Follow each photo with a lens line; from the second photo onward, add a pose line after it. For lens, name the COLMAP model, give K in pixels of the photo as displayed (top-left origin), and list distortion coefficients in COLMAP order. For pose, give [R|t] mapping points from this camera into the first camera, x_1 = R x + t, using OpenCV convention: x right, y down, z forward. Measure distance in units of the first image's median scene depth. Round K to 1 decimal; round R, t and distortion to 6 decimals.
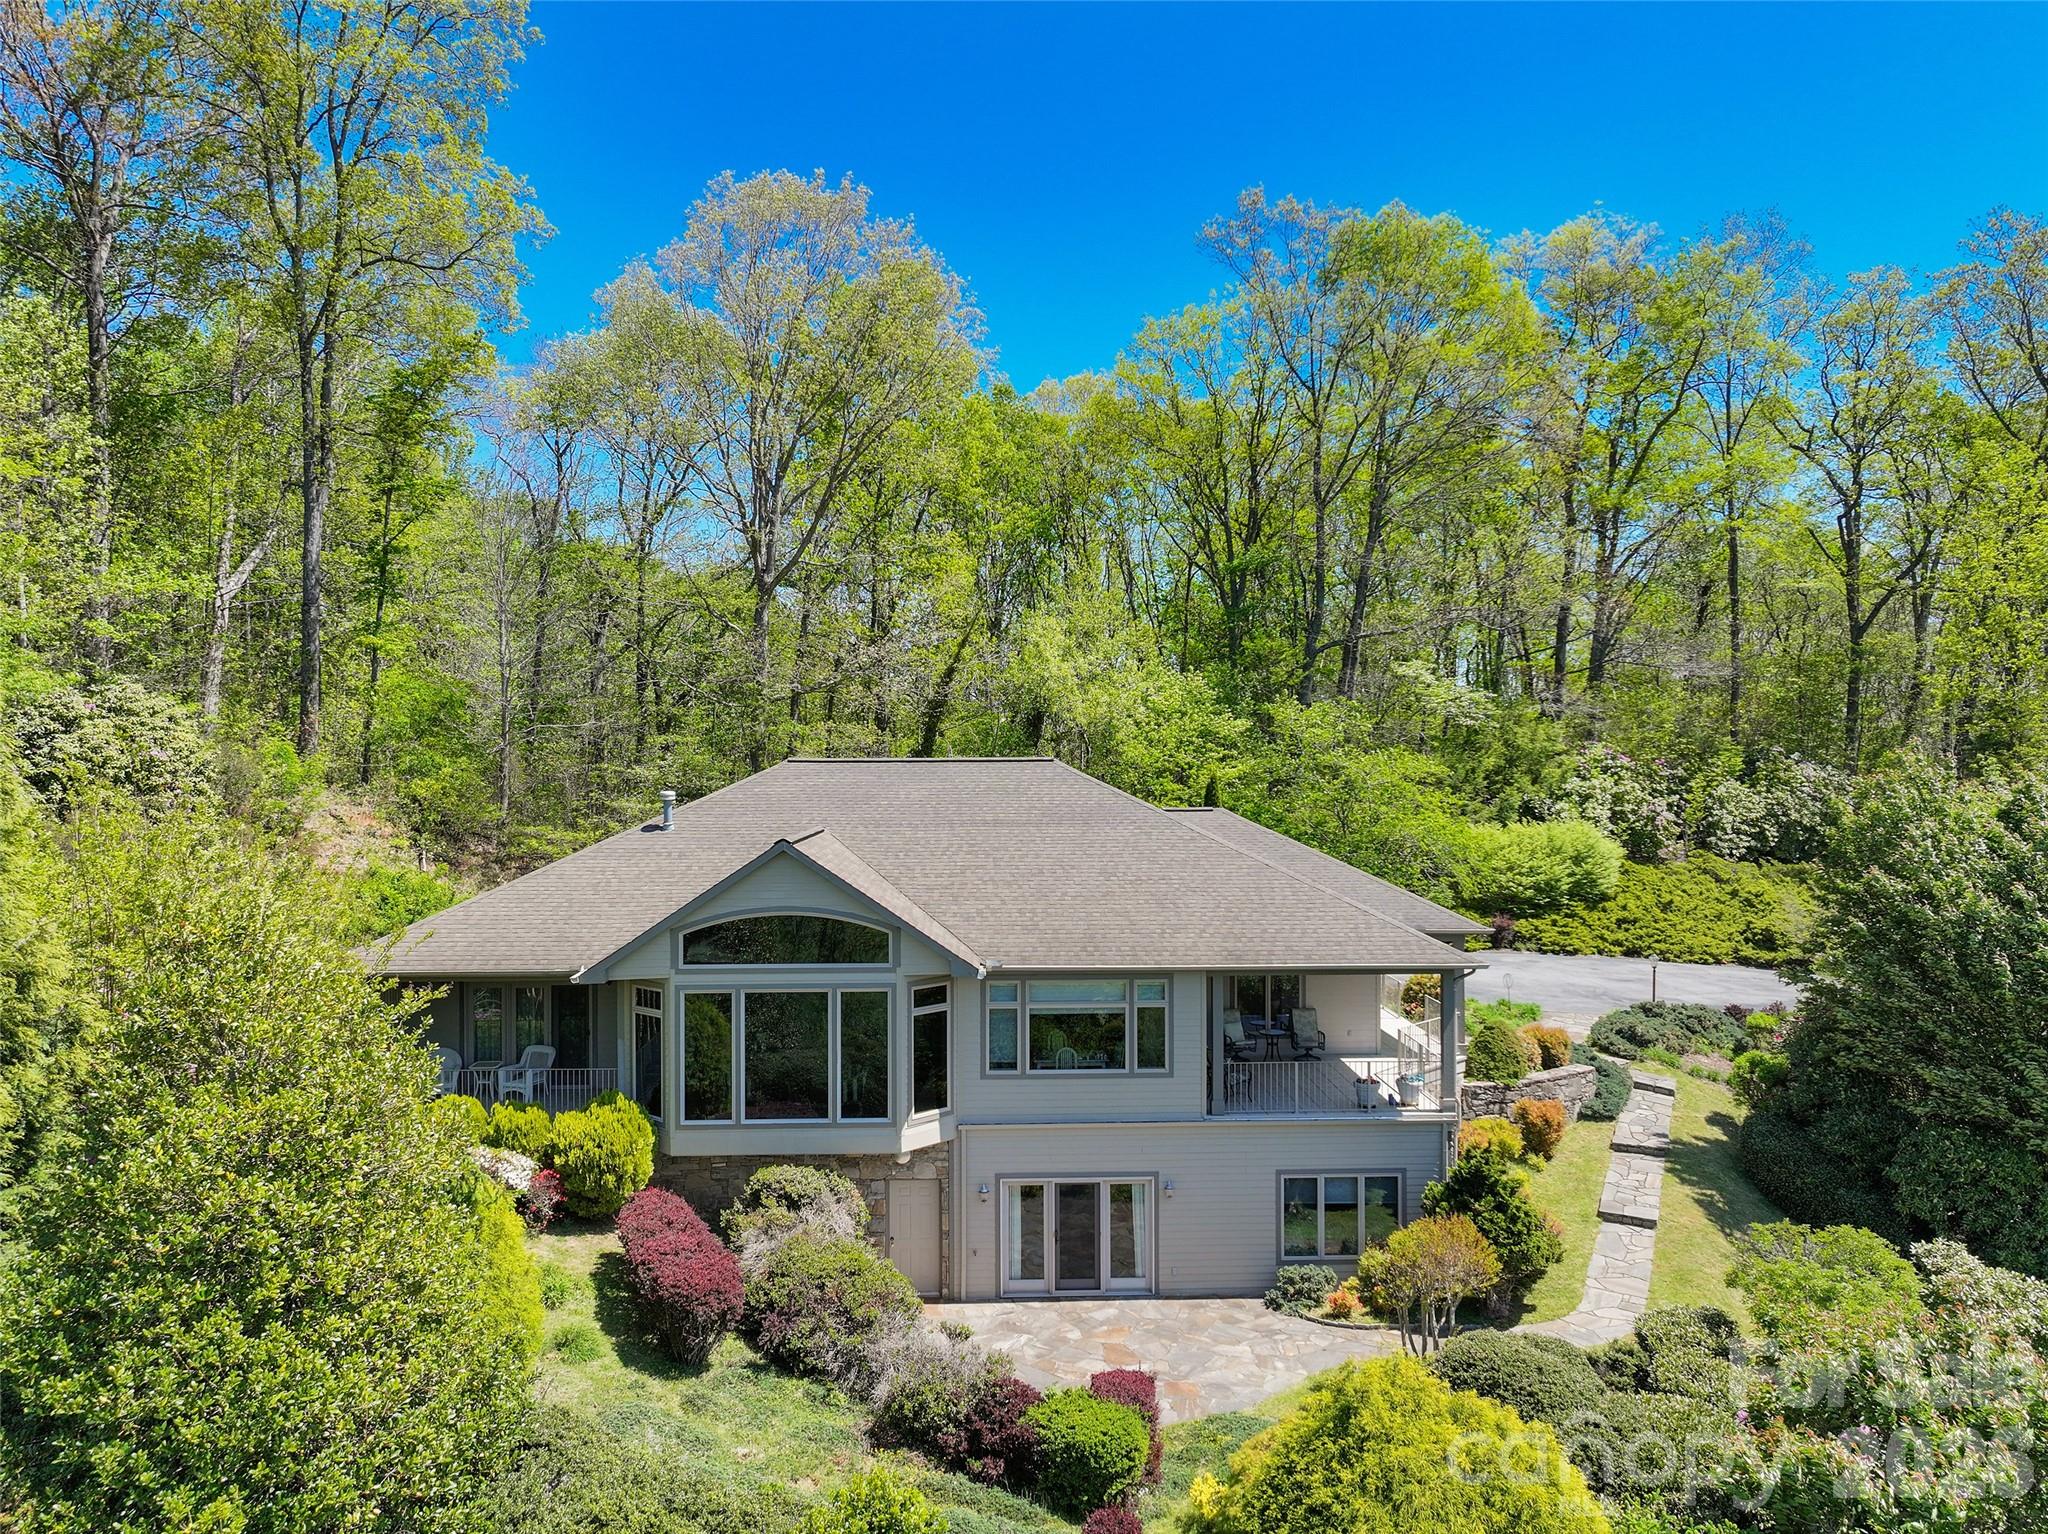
lens RADIAL K [[1436.4, 0, 1032.2], [0, 1436.4, 762.8], [0, 0, 1]] dist [0.002783, -0.002898]
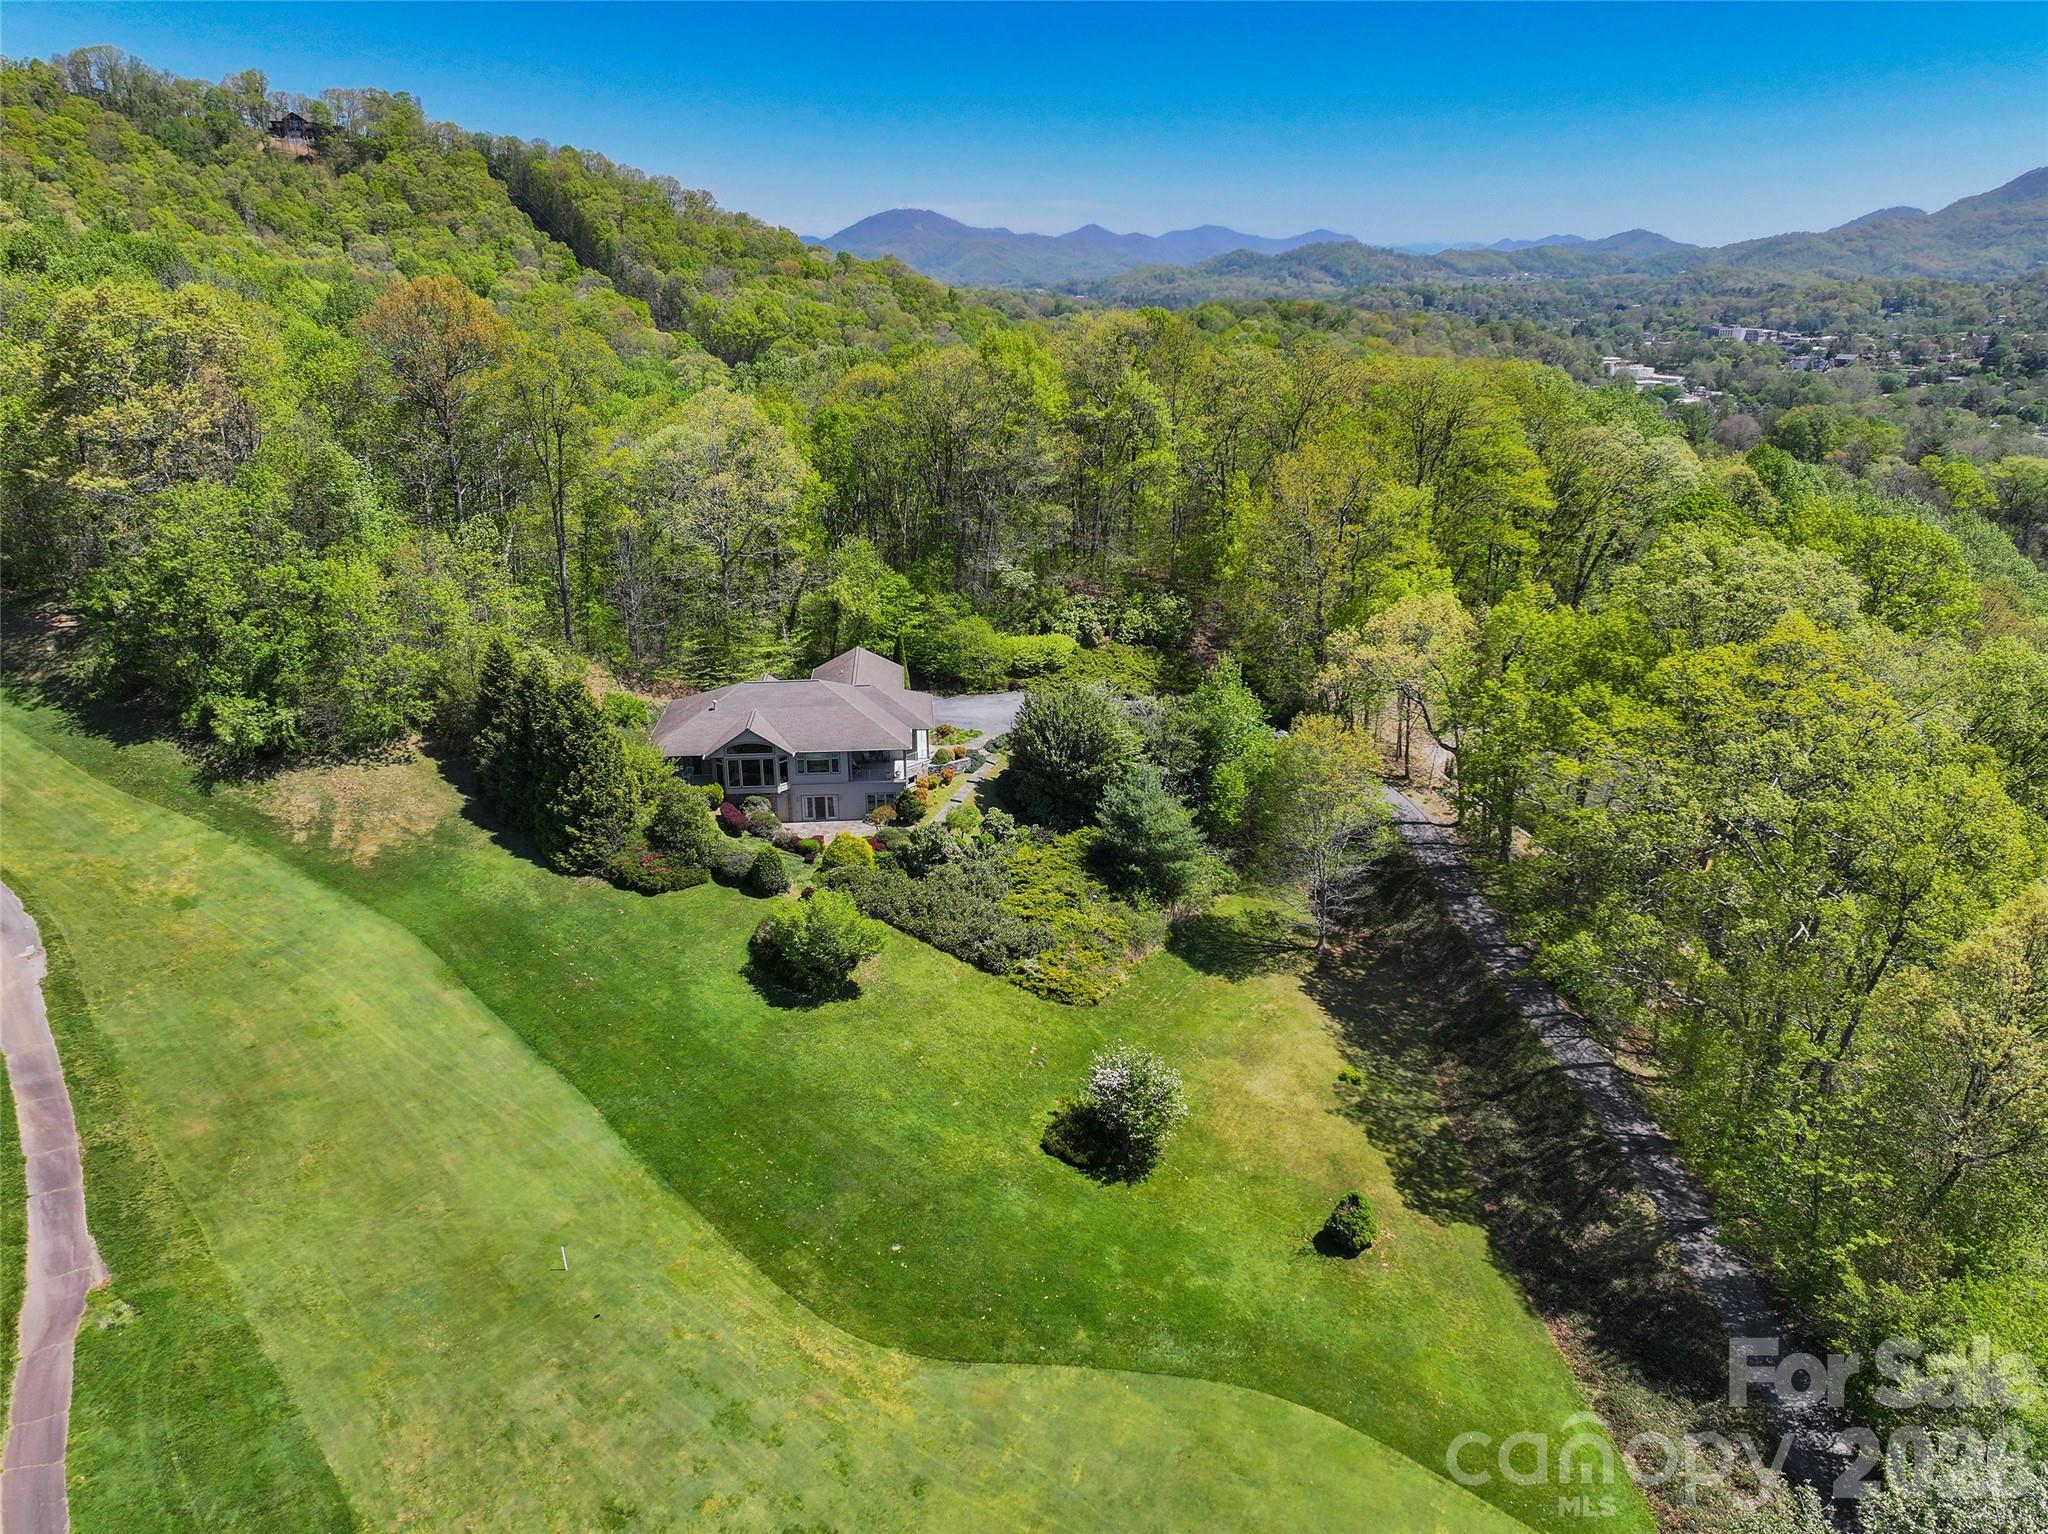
lens RADIAL K [[1436.4, 0, 1032.2], [0, 1436.4, 762.8], [0, 0, 1]] dist [0.002783, -0.002898]
pose [[0.998977, -0.017228, 0.041812, 0.498438], [0.002560, 0.944651, 0.328068, -1.244816], [-0.045150, -0.327625, 0.943728, -3.140044]]
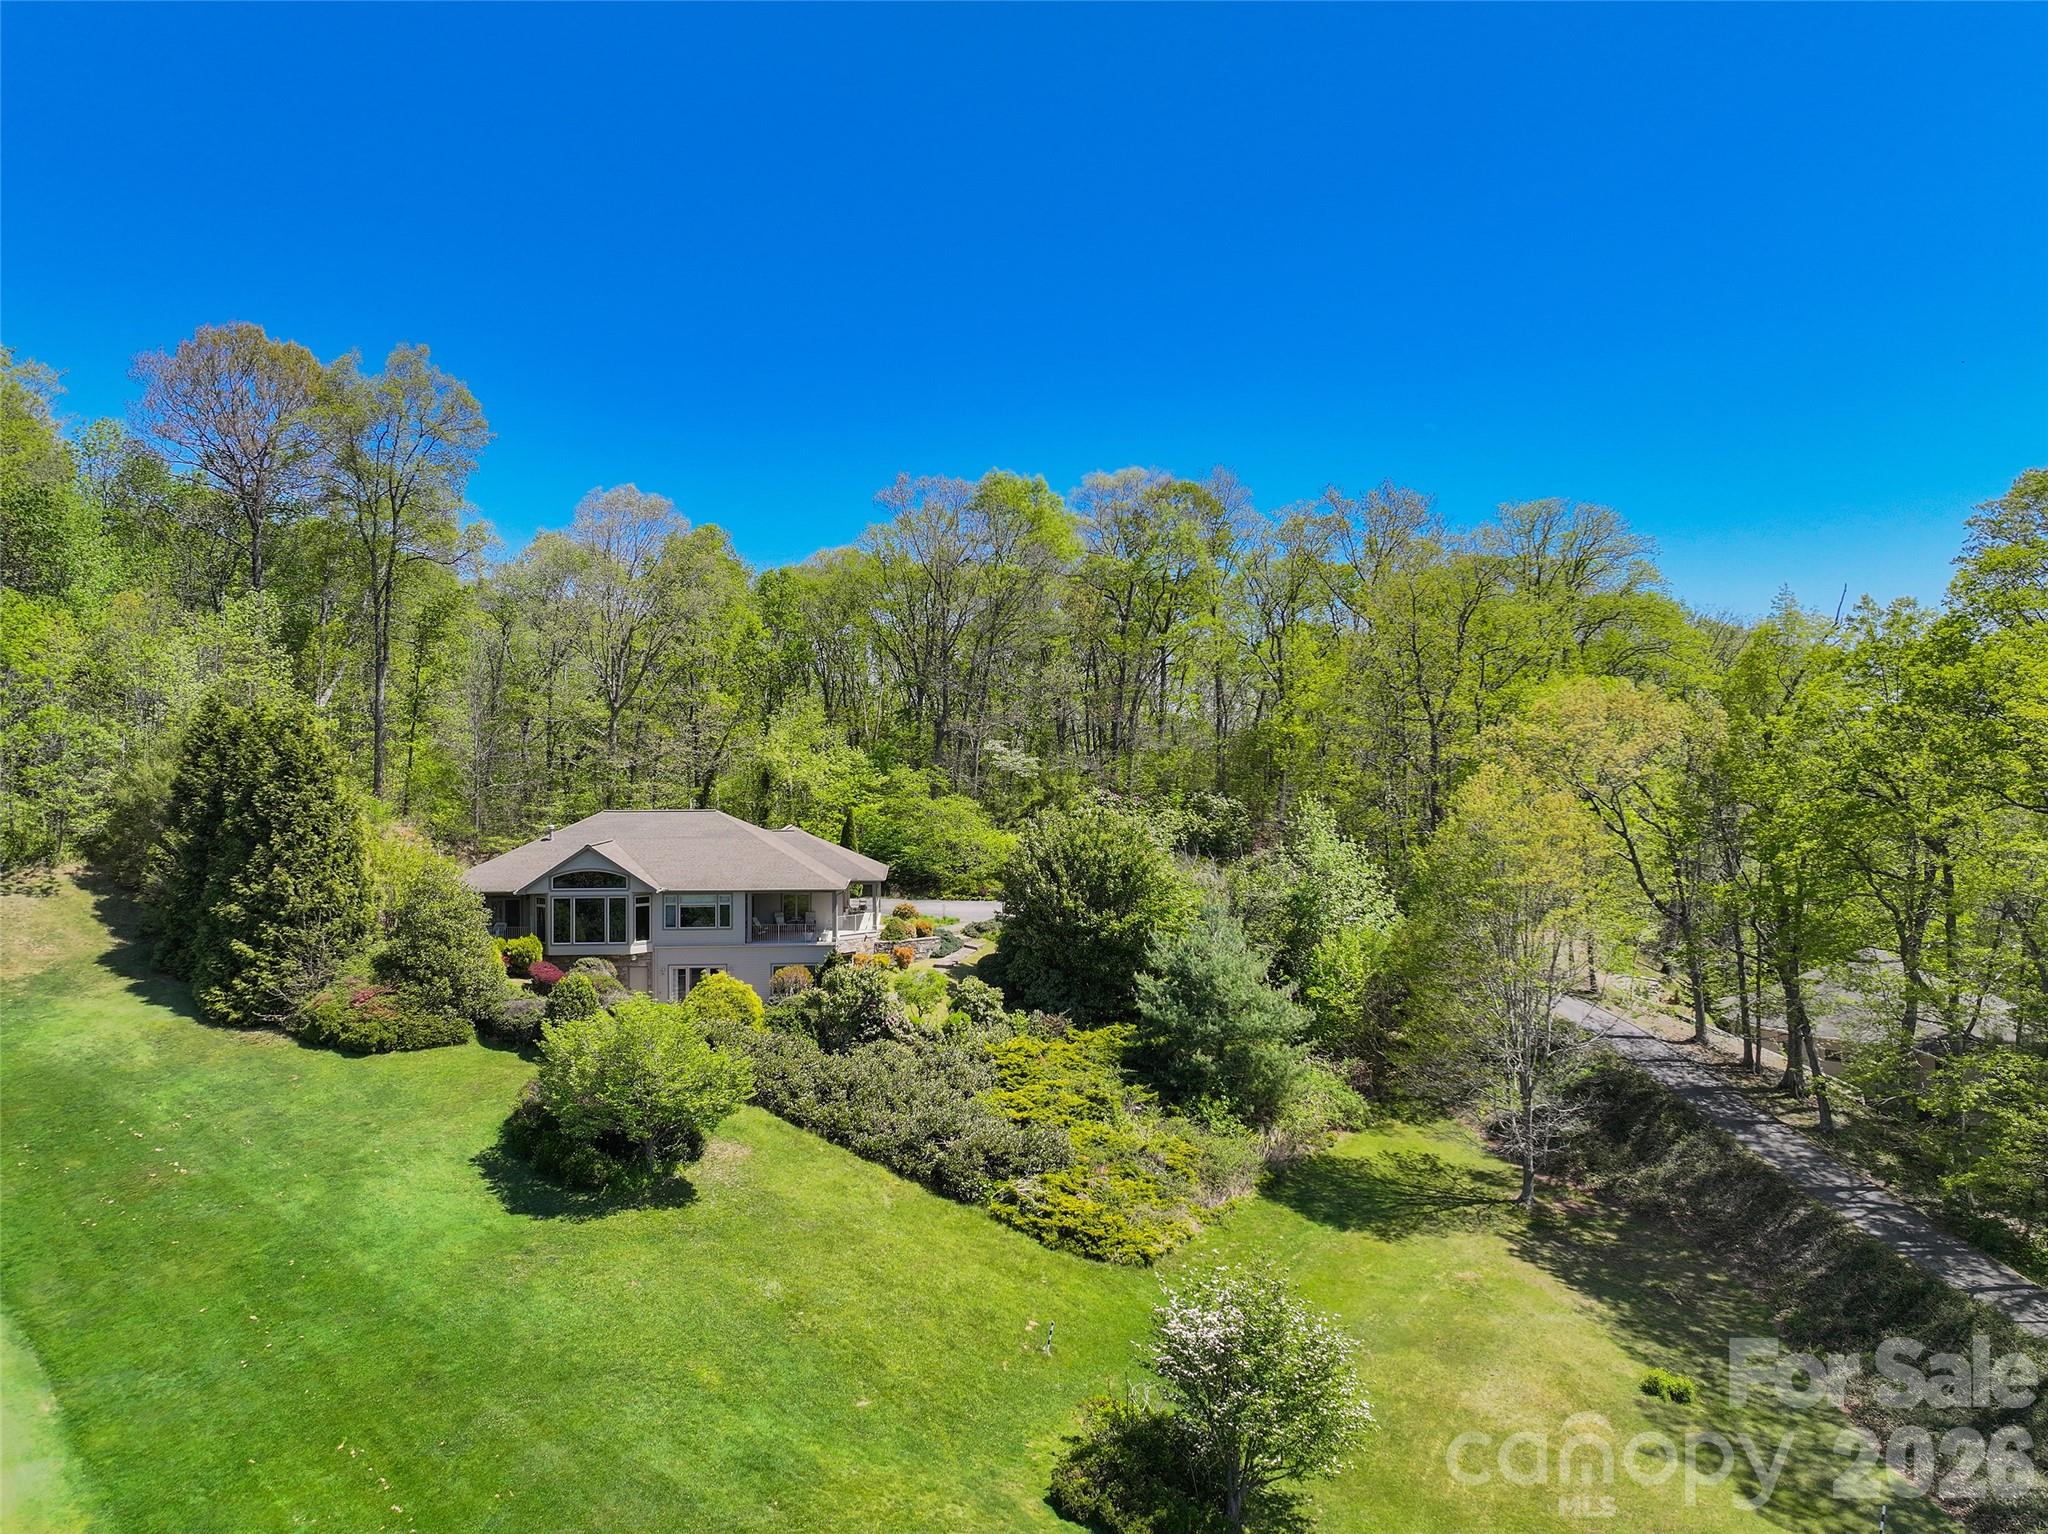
lens RADIAL K [[1436.4, 0, 1032.2], [0, 1436.4, 762.8], [0, 0, 1]] dist [0.002783, -0.002898]
pose [[0.999155, 0.001110, 0.041097, 0.564081], [-0.001167, 0.999998, 0.001375, -0.109299], [-0.041095, -0.001422, 0.999154, -1.809467]]
